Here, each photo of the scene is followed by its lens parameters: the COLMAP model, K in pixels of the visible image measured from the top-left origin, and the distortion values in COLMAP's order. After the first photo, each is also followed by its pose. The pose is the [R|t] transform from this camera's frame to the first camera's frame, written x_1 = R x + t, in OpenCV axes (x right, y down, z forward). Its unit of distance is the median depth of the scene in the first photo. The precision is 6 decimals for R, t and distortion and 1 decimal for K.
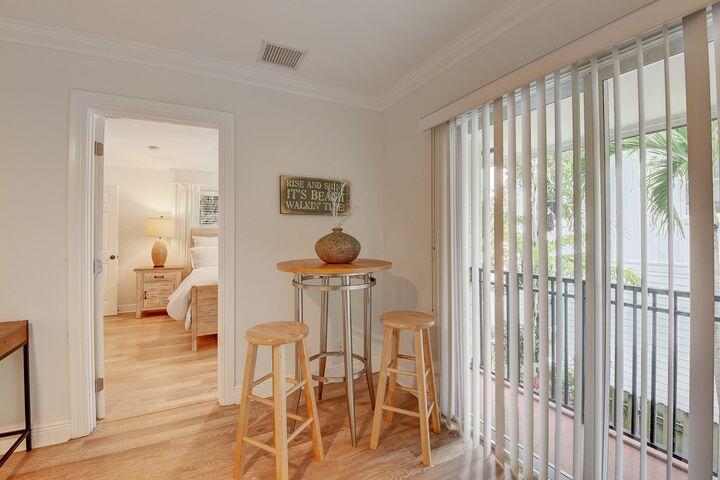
lens RADIAL K [[316.0, 0, 354.2], [0, 316.0, 231.0], [0, 0, 1]] dist [-0.012134, -0.006917]
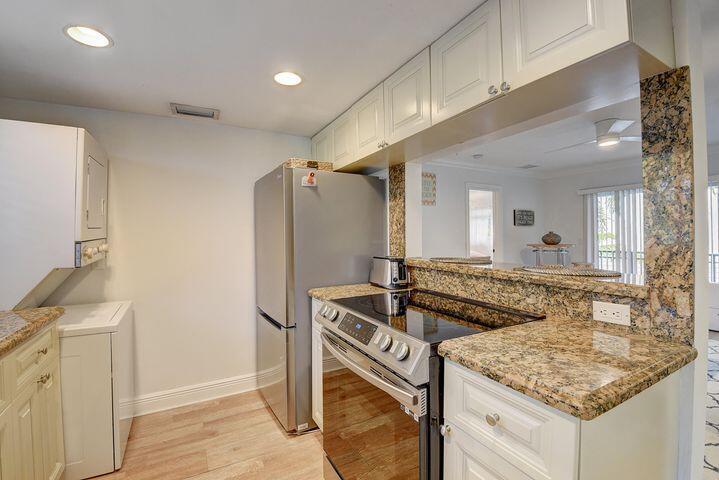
lens RADIAL K [[315.5, 0, 358.0], [0, 315.5, 232.8], [0, 0, 1]] dist [-0.012134, -0.006917]
pose [[0.999620, -0.005536, 0.026995, -0.786460], [0.005437, 0.999978, 0.003706, -0.007635], [-0.027015, -0.003557, 0.999629, -0.727854]]
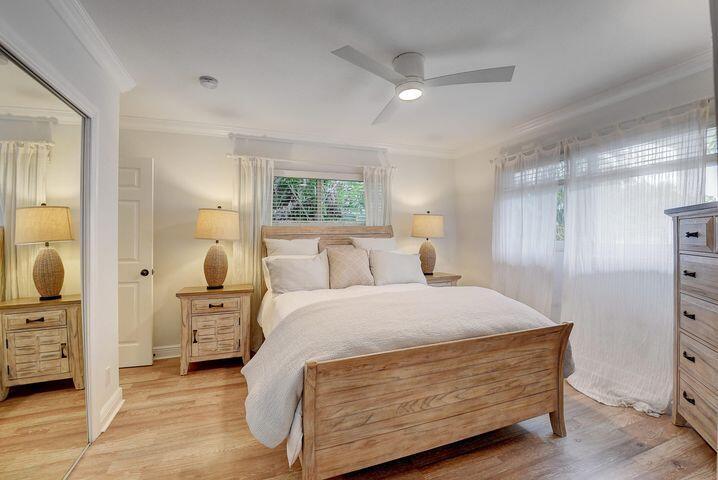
lens RADIAL K [[314.4, 0, 357.8], [0, 314.4, 234.6], [0, 0, 1]] dist [-0.002757, -0.000169]
pose [[0.994659, -0.001746, -0.103196, -0.291565], [0.002470, 0.999973, 0.006886, 0.005421], [0.103181, -0.007104, 0.994637, 0.433473]]
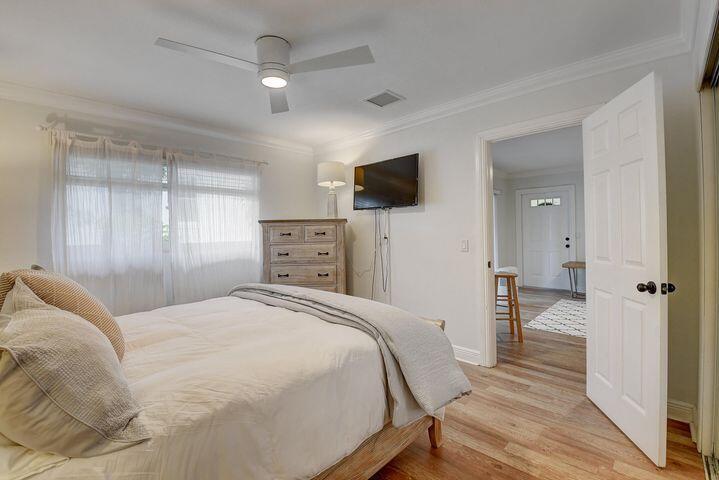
lens RADIAL K [[315.5, 0, 357.0], [0, 315.5, 233.1], [0, 0, 1]] dist [-0.012134, -0.006917]
pose [[-0.312567, 0.002500, 0.949892, -0.694749], [0.006309, 0.999980, -0.000555, 0.007519], [-0.949875, 0.005819, -0.312577, 0.918373]]
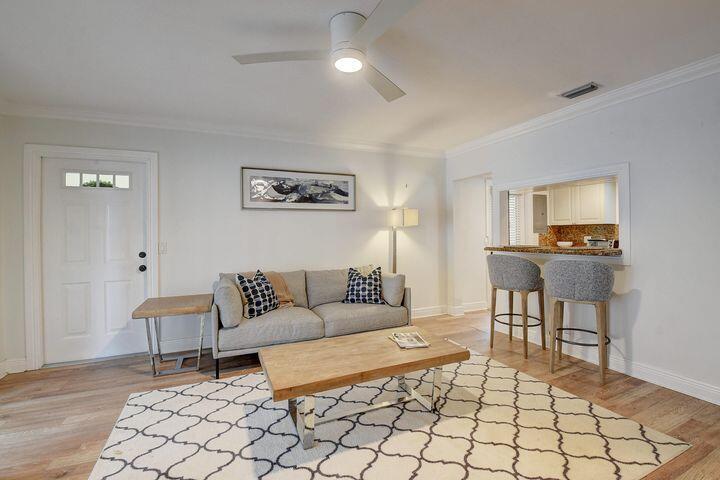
lens RADIAL K [[316.0, 0, 354.1], [0, 316.0, 232.1], [0, 0, 1]] dist [-0.012134, -0.006917]
pose [[-0.997920, 0.013231, 0.063095, -0.233316], [0.011941, 0.999713, -0.020780, 0.007397], [-0.063352, -0.019984, -0.997791, 0.332879]]
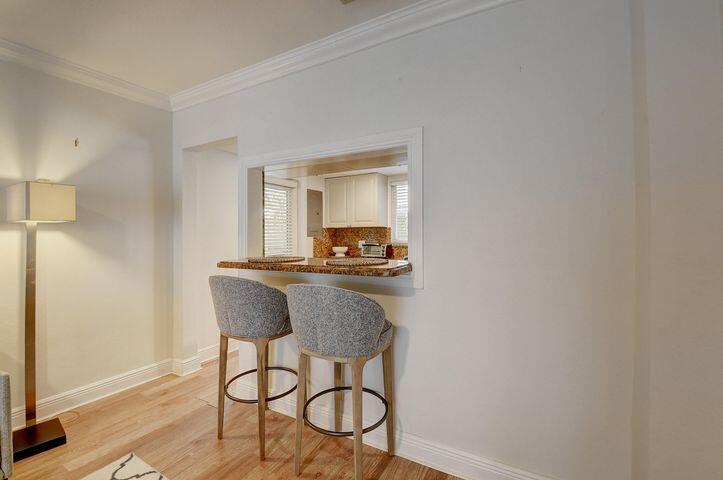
lens RADIAL K [[317.3, 0, 362.1], [0, 317.3, 236.8], [0, 0, 1]] dist [-0.012134, -0.006917]
pose [[-0.831594, 0.011391, -0.555267, -0.427629], [0.018146, 0.999813, -0.006666, 0.004204], [0.555087, -0.015620, -0.831646, 0.016099]]
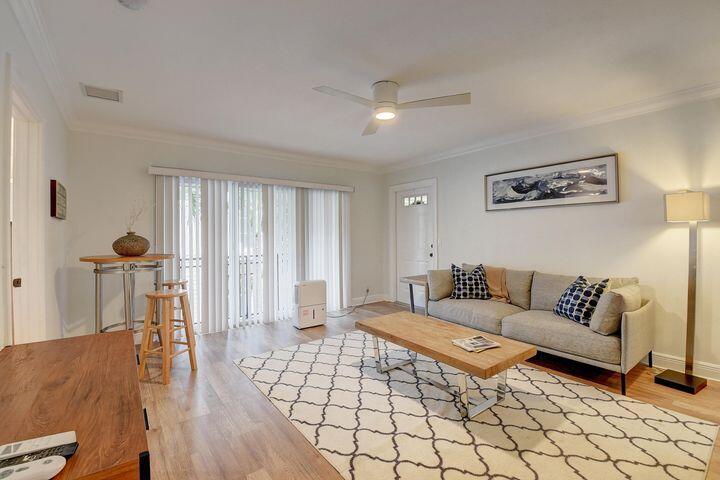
lens RADIAL K [[316.0, 0, 360.1], [0, 316.0, 235.2], [0, 0, 1]] dist [-0.012134, -0.006917]
pose [[-0.168704, -0.001554, 0.985665, -0.730844], [-0.003576, 0.999993, 0.000965, 0.000074], [-0.985660, -0.003362, -0.168709, 0.090441]]
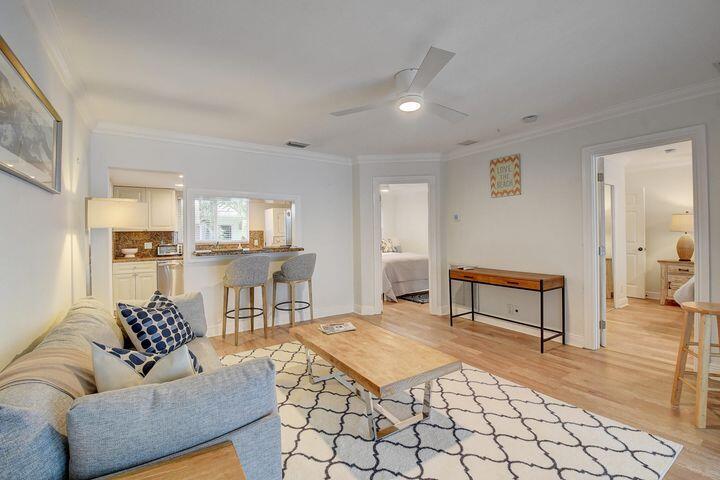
lens RADIAL K [[316.0, 0, 358.9], [0, 316.0, 235.8], [0, 0, 1]] dist [-0.012134, -0.006917]
pose [[0.111980, 0.005664, -0.993694, 0.279571], [0.026804, 0.999603, 0.008719, -0.004919], [0.993349, -0.027612, 0.111783, -0.183685]]
